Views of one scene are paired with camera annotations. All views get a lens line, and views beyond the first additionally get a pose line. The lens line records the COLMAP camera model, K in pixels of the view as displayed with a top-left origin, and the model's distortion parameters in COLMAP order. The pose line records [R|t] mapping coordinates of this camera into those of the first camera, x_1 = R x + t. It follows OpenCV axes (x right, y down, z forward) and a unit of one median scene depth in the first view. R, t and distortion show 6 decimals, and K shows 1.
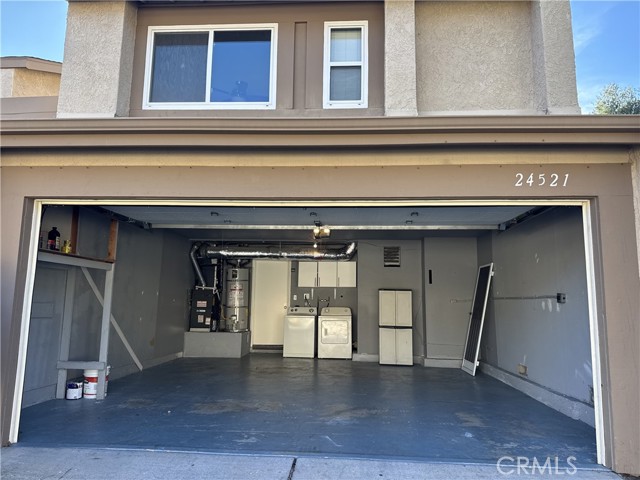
lens RADIAL K [[452.1, 0, 321.8], [0, 452.1, 238.1], [0, 0, 1]] dist [0.026517, -0.029131]
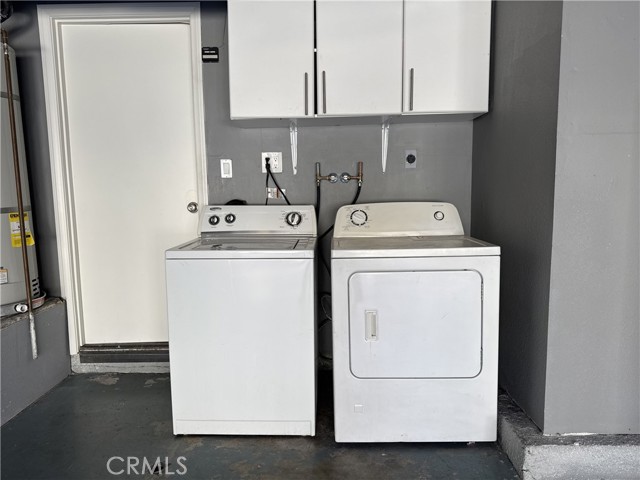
lens RADIAL K [[452.1, 0, 321.9], [0, 452.1, 240.8], [0, 0, 1]] dist [0.026517, -0.029131]
pose [[0.997711, -0.033719, 0.058614, -0.022284], [0.018312, 0.969143, 0.245820, 0.112020], [-0.065094, -0.244184, 0.967542, 0.759699]]
